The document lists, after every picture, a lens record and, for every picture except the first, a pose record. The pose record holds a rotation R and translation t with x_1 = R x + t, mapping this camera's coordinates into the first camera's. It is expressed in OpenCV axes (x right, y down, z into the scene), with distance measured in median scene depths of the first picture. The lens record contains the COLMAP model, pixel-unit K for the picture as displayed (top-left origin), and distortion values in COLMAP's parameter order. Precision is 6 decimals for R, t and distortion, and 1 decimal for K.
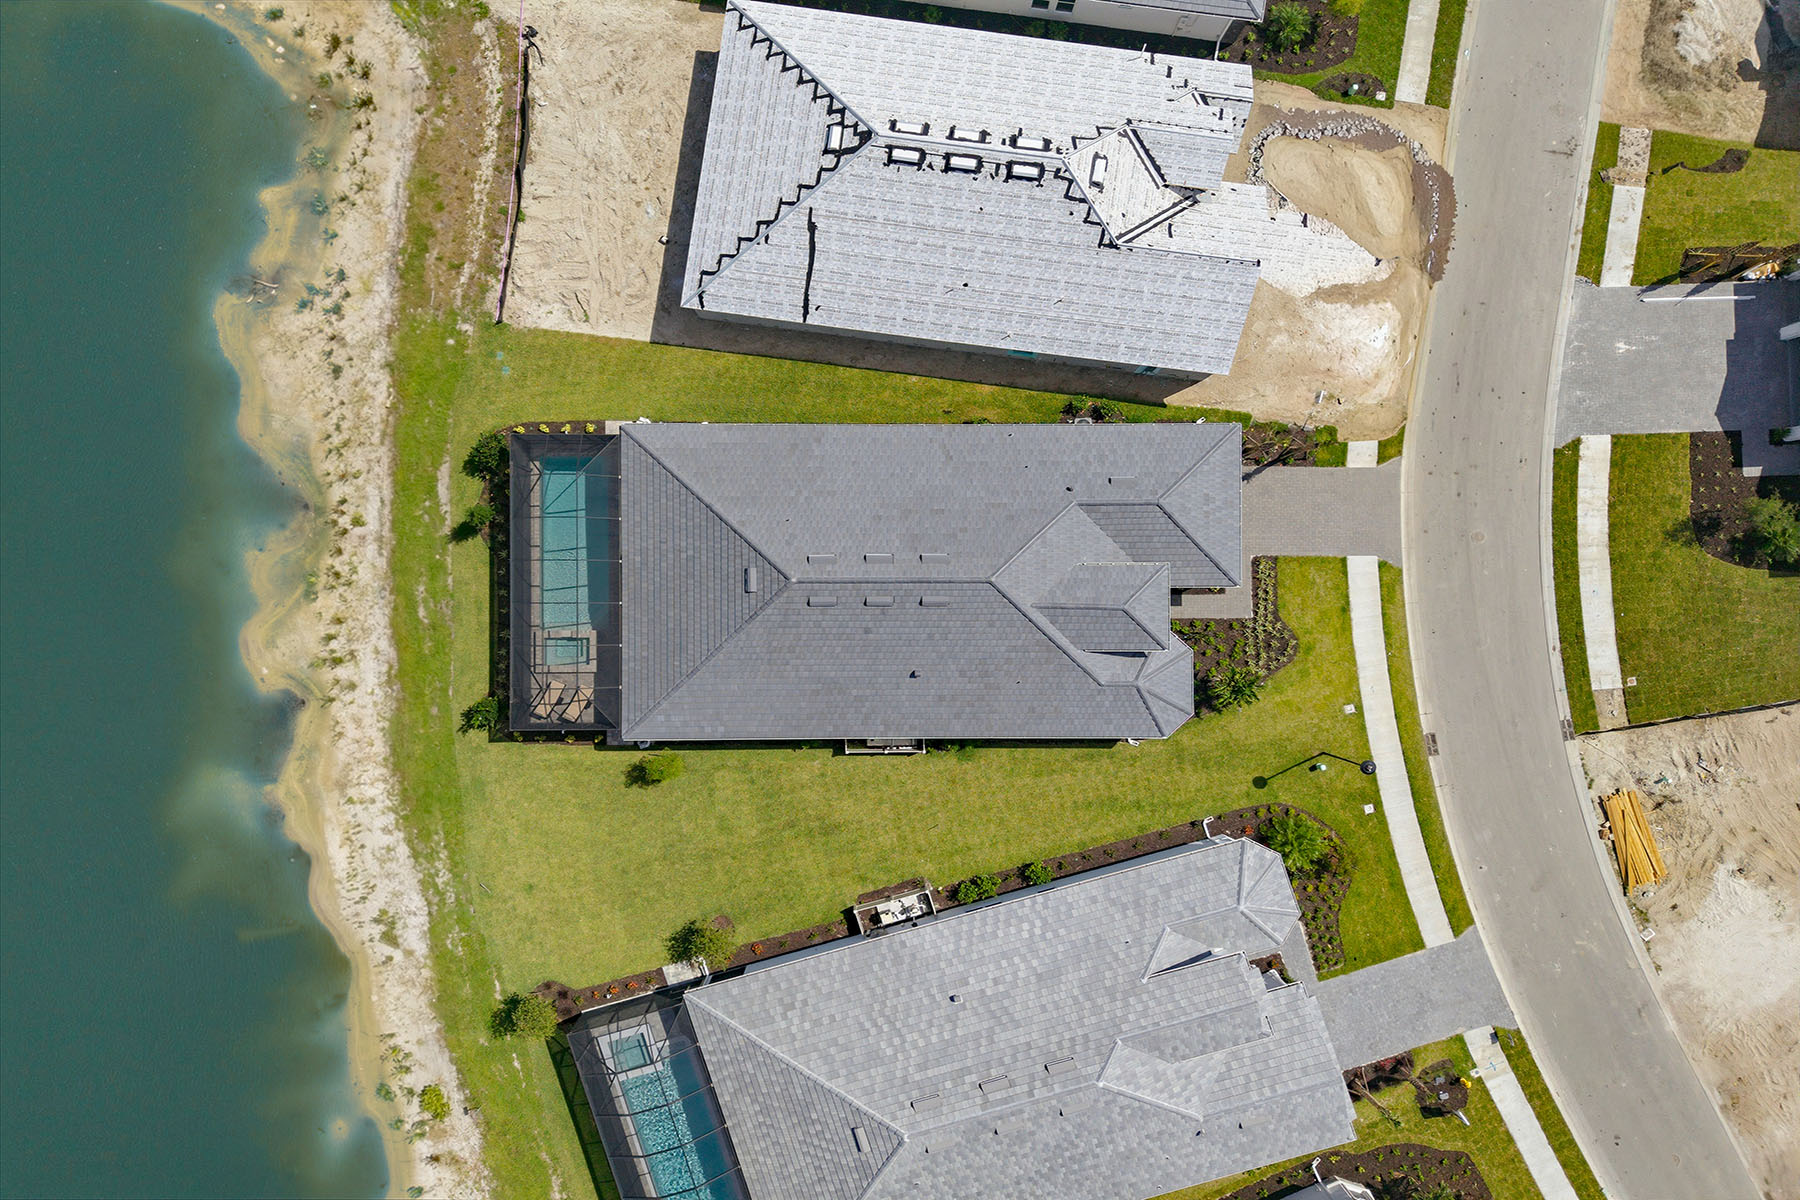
lens RADIAL K [[1209.9, 0, 900.0], [0, 1209.9, 600.0], [0, 0, 1]] dist [0.008669, -0.002291]
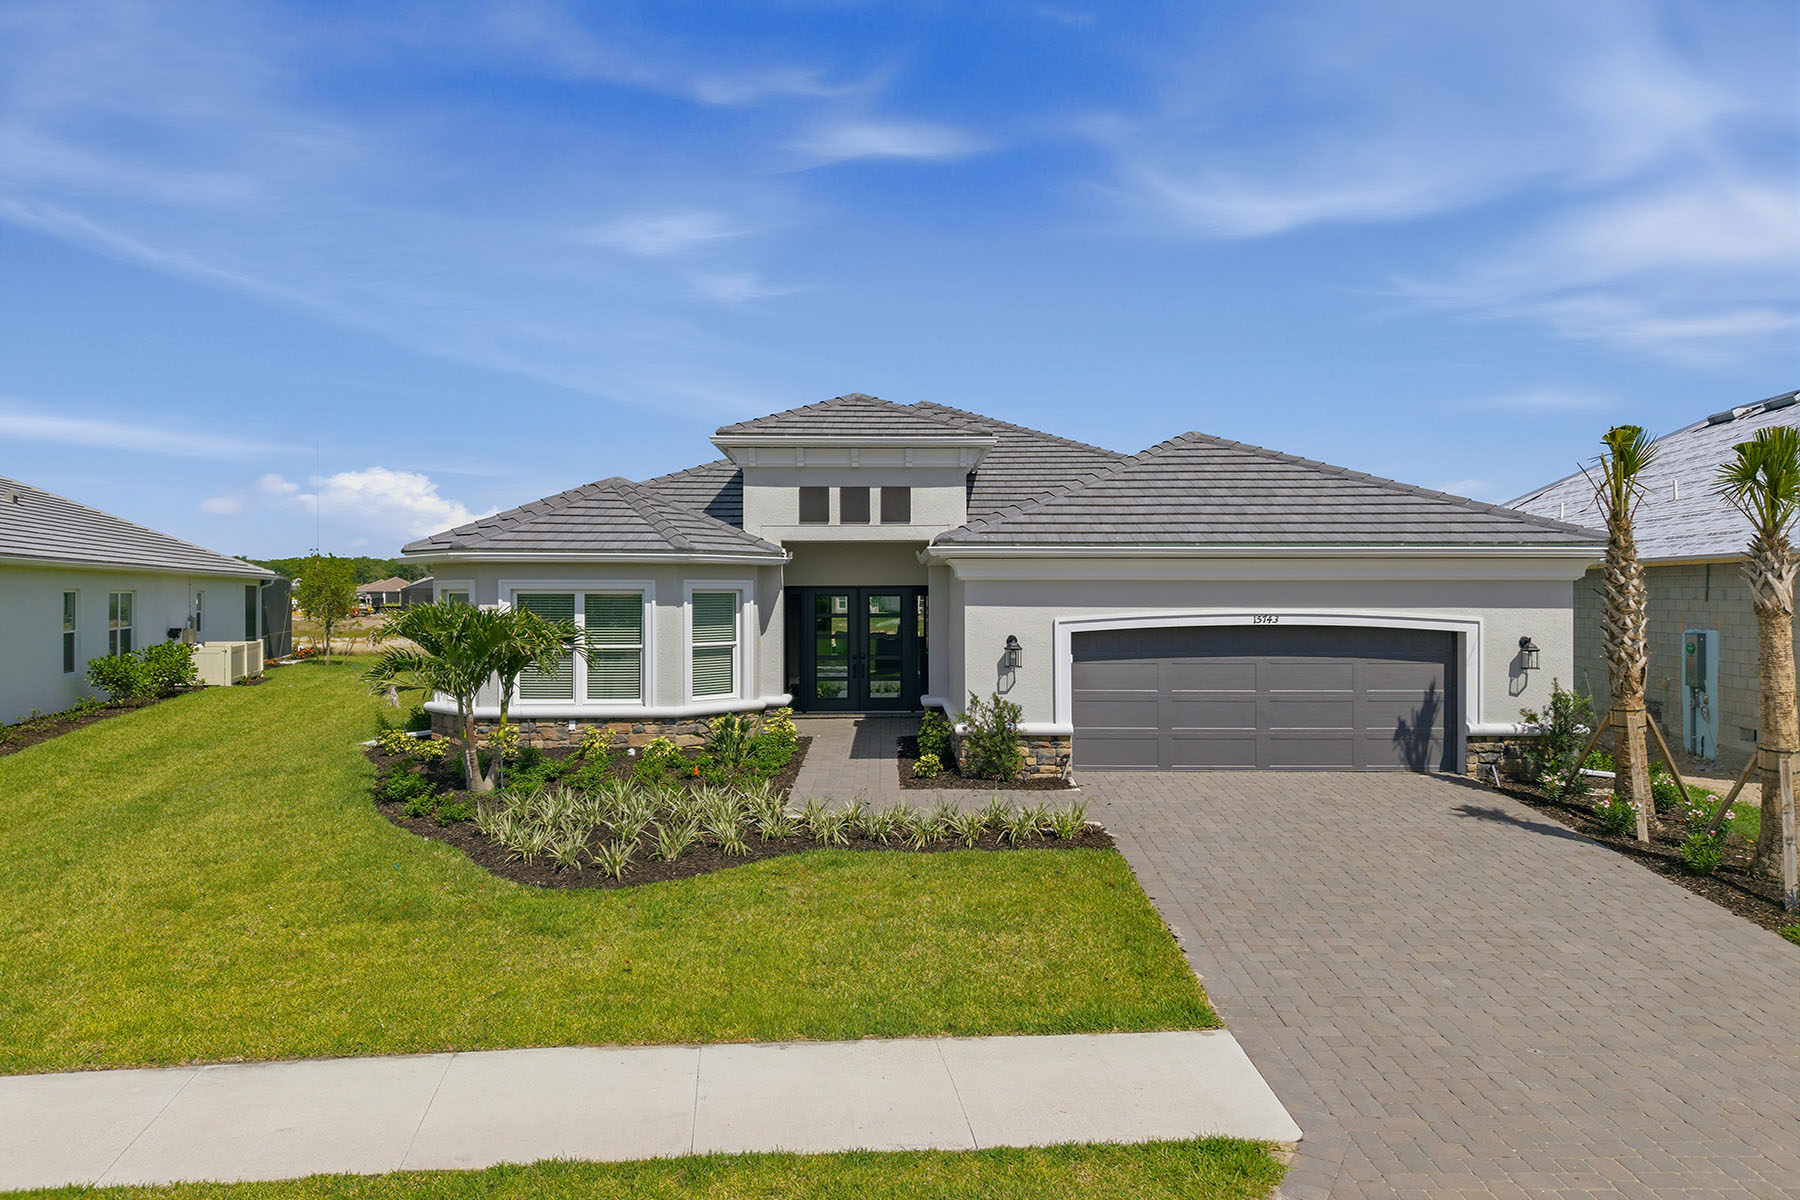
lens RADIAL K [[1209.9, 0, 900.0], [0, 1209.9, 600.0], [0, 0, 1]] dist [0.008669, -0.002291]
pose [[0.007898, -0.007277, -0.999942, 0.465443], [-0.999290, 0.036780, -0.008160, -0.004090], [0.036837, 0.999297, -0.006981, 0.904589]]
